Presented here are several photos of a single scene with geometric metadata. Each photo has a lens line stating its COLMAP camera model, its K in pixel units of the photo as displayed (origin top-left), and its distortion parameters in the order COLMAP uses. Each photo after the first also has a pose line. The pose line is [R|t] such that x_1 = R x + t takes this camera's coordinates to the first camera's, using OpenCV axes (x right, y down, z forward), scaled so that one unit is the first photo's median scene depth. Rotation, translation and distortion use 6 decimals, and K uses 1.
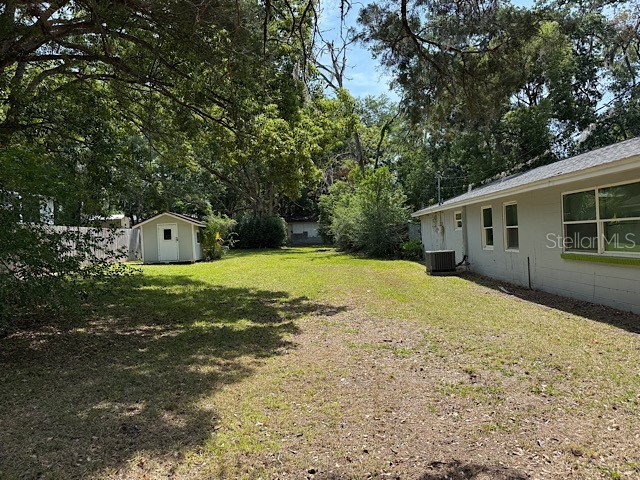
lens RADIAL K [[499.1, 0, 318.8], [0, 499.1, 241.9], [0, 0, 1]] dist [0.041491, -0.005838]
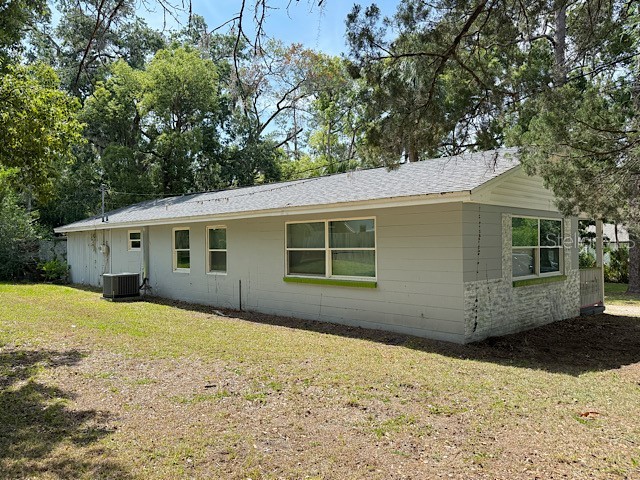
lens RADIAL K [[499.1, 0, 319.5], [0, 499.1, 239.6], [0, 0, 1]] dist [0.041491, -0.005838]
pose [[0.723050, 0.038950, 0.689696, -0.216517], [-0.010062, 0.998897, -0.045864, -0.009495], [-0.690722, 0.026222, 0.722645, 0.163162]]
